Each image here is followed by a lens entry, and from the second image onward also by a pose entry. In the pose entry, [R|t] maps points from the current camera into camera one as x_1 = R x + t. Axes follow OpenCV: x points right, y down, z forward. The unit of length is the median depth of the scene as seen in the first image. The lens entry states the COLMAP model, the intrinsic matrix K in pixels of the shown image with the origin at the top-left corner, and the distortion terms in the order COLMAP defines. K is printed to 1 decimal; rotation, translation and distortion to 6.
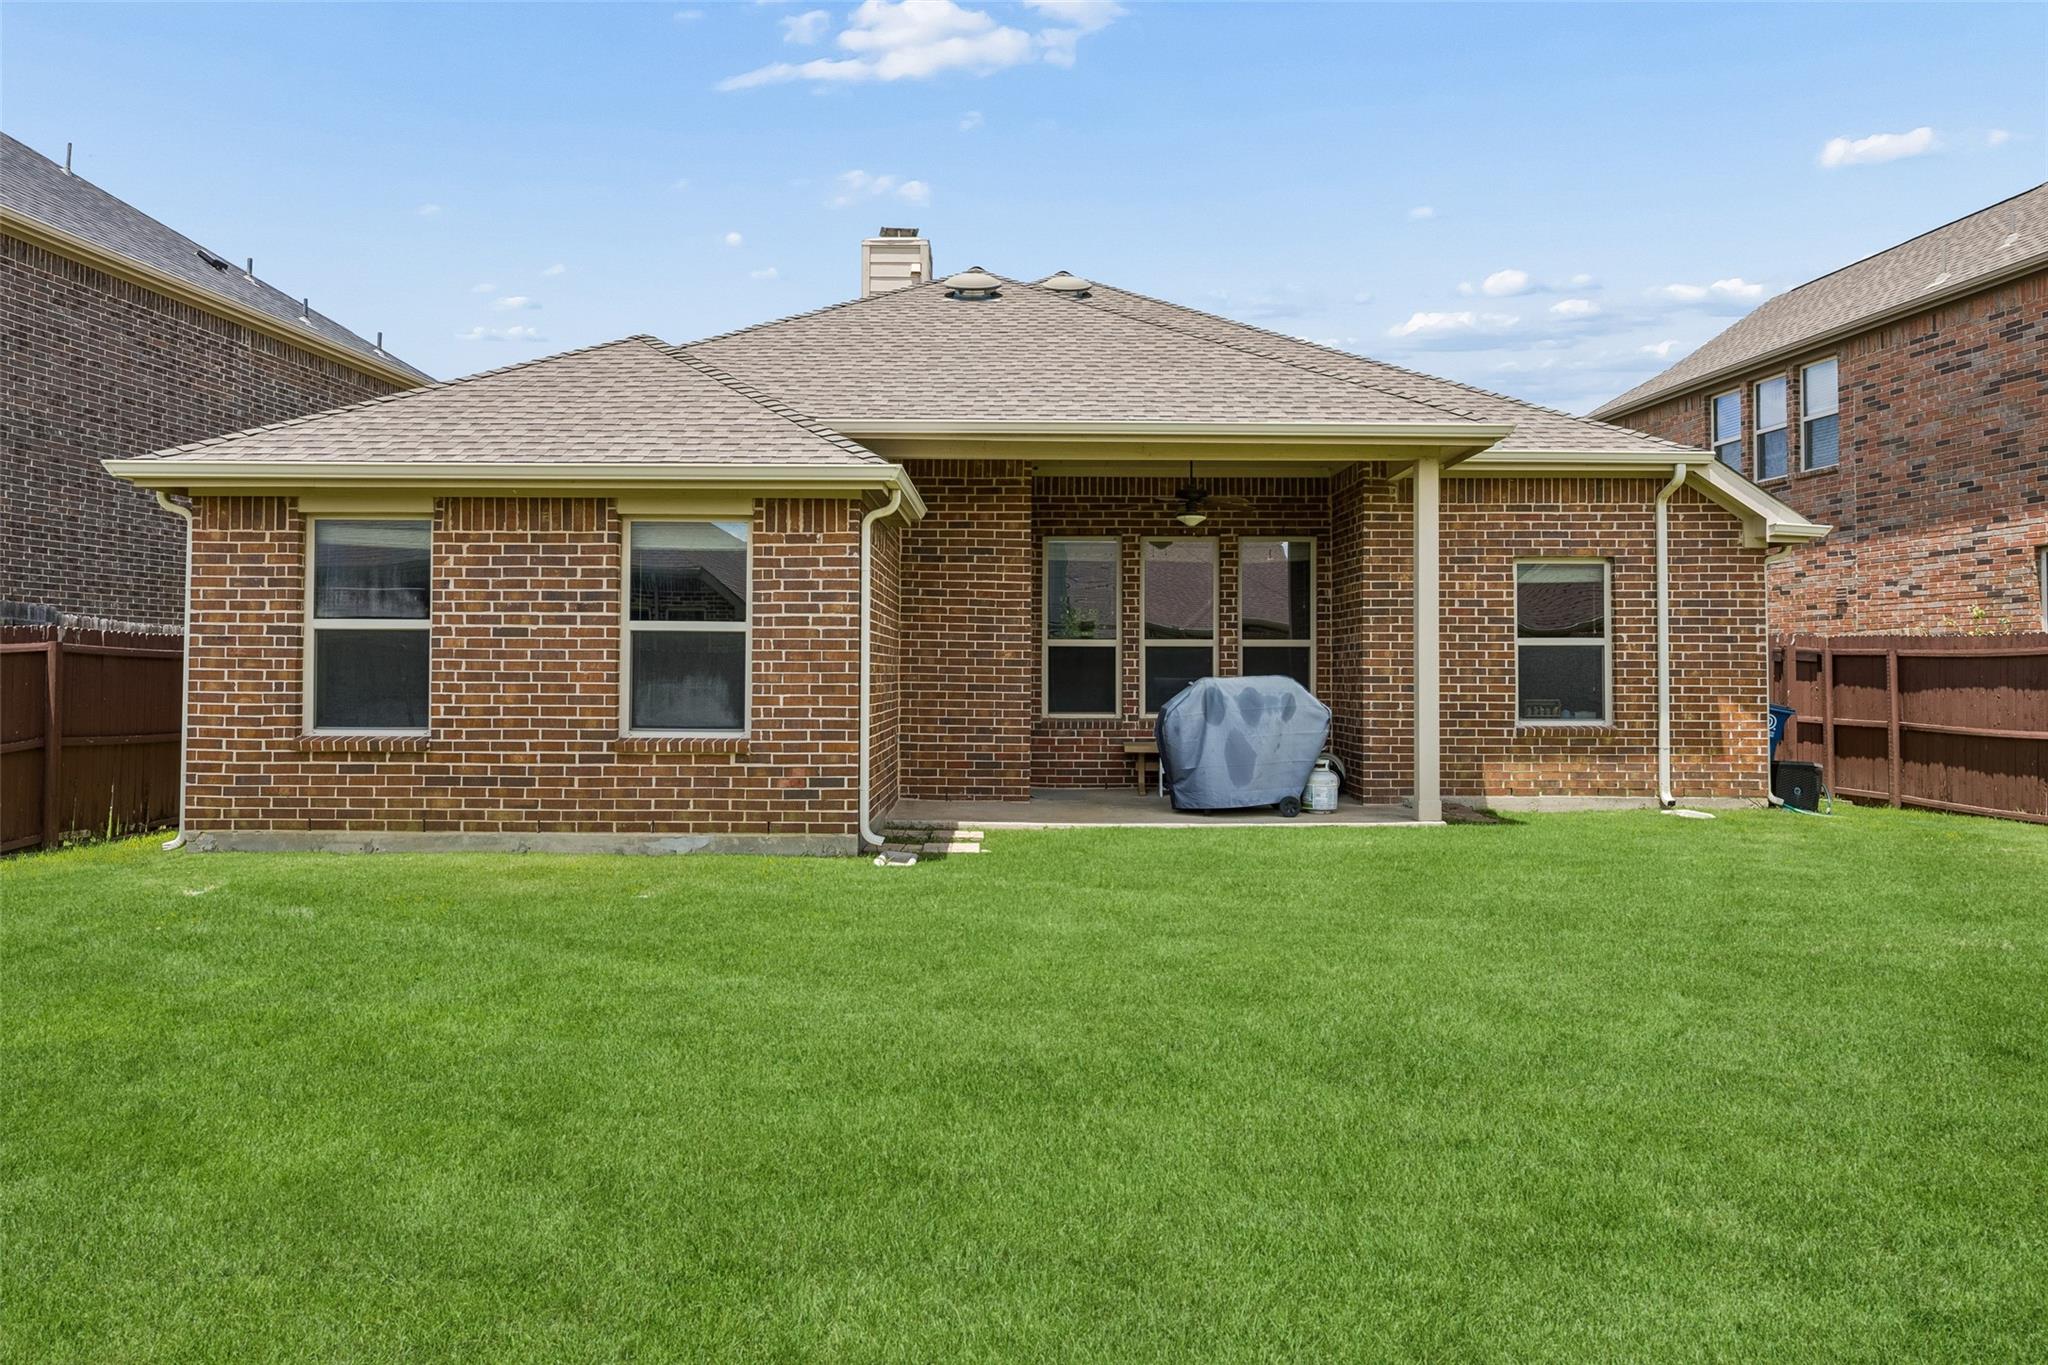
lens RADIAL K [[1403.1, 0, 1020.8], [0, 1403.1, 634.3], [0, 0, 1]] dist [-0.007623, 0.004097]
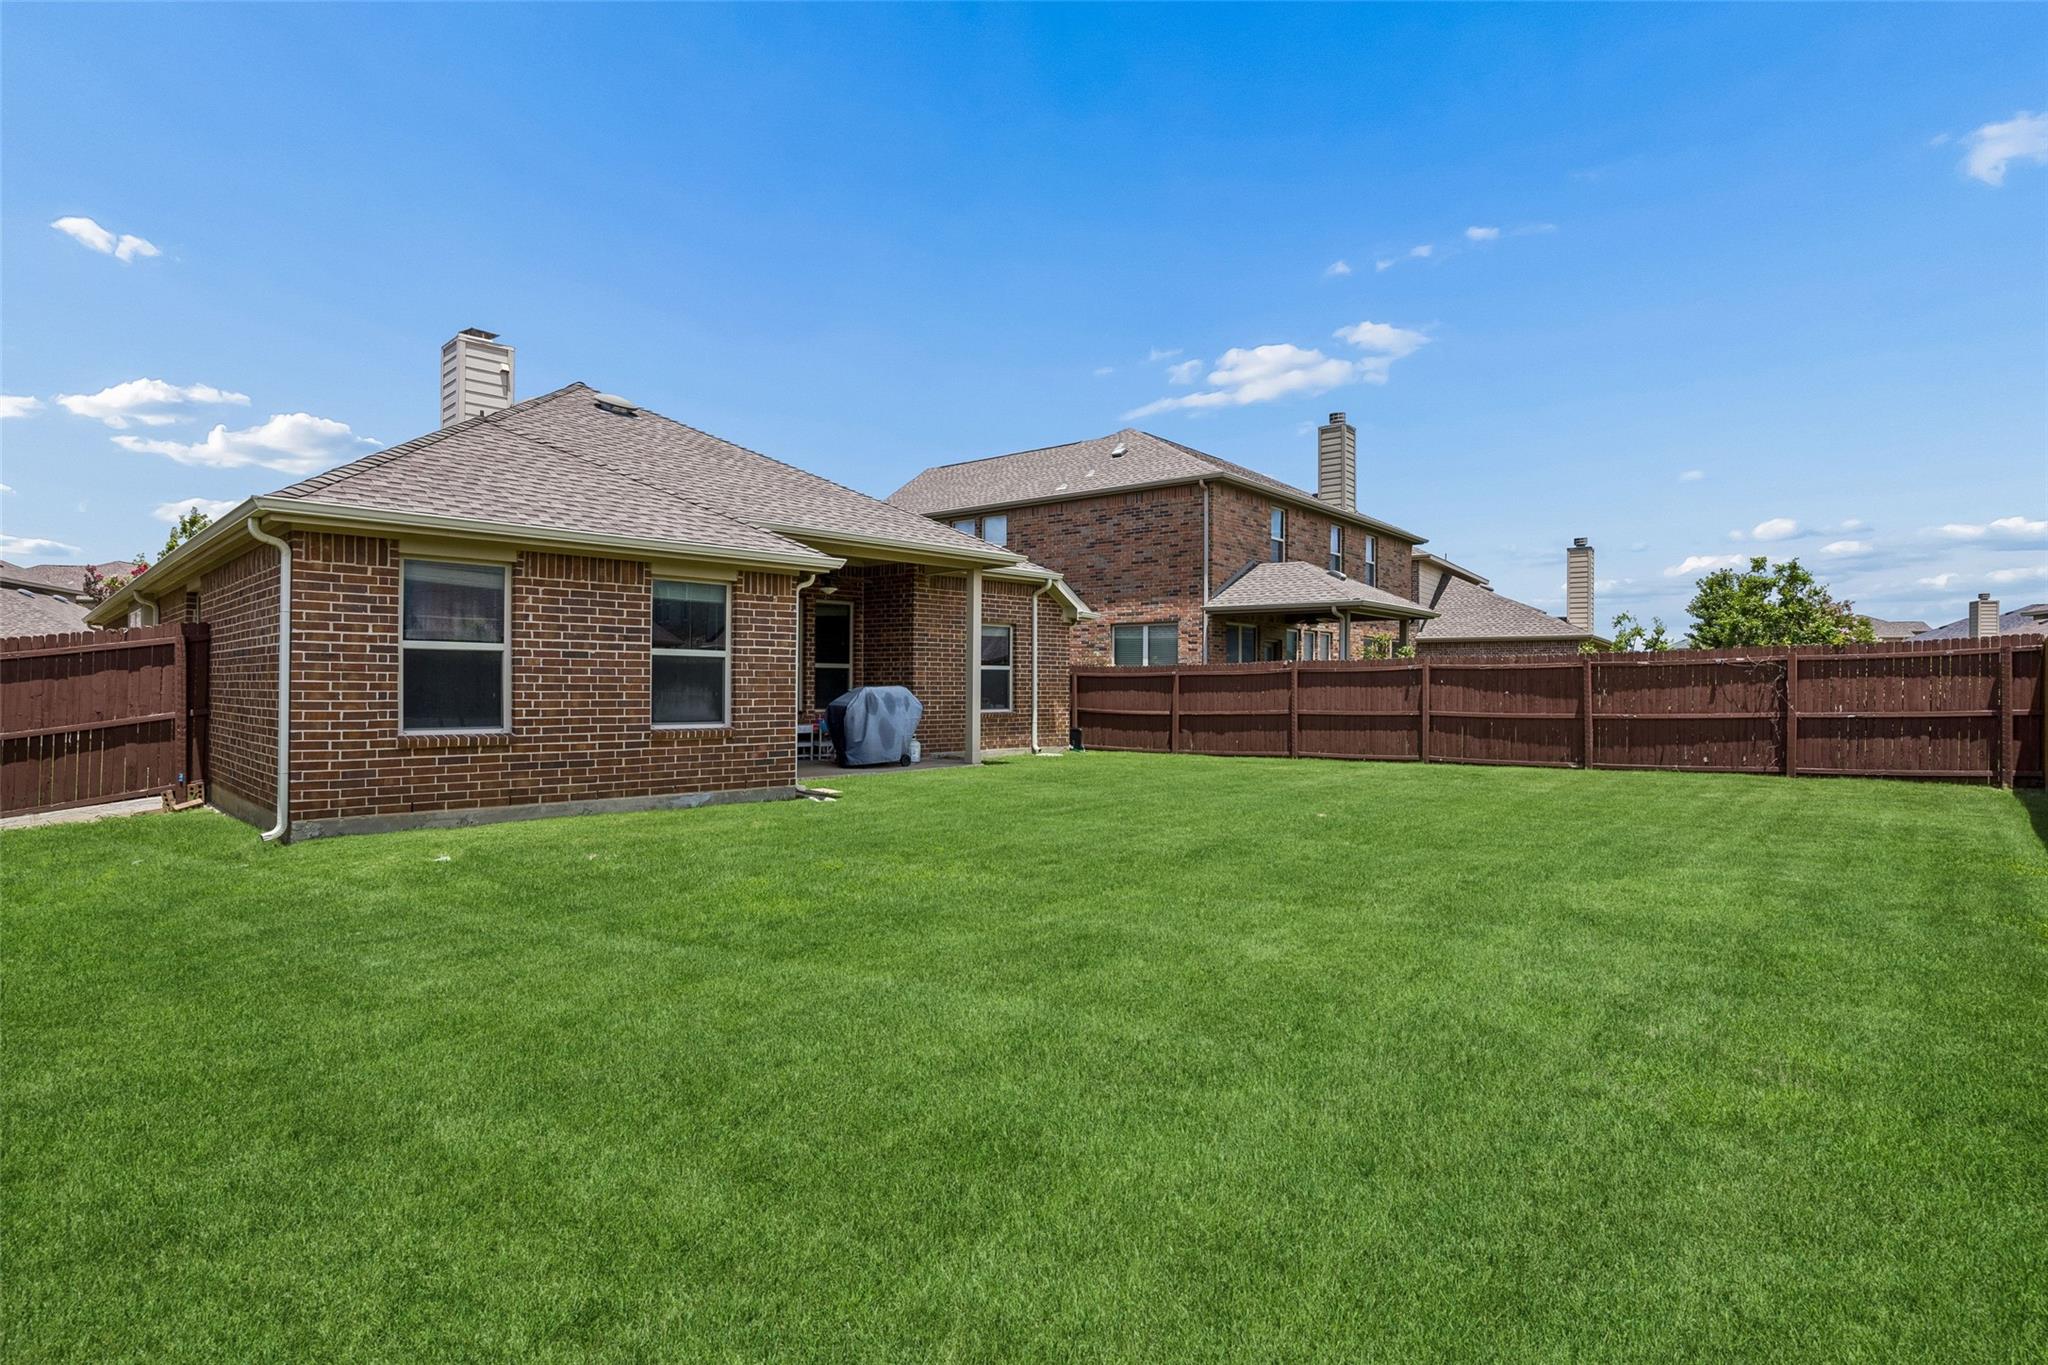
lens RADIAL K [[1034.9, 0, 1024.8], [0, 1034.9, 684.4], [0, 0, 1]] dist [-0.018872, 0.002119]
pose [[0.706190, 0.000681, 0.708022, -0.765156], [-0.022332, 0.999523, 0.021314, -0.003800], [-0.707670, -0.030863, 0.705869, -0.018292]]
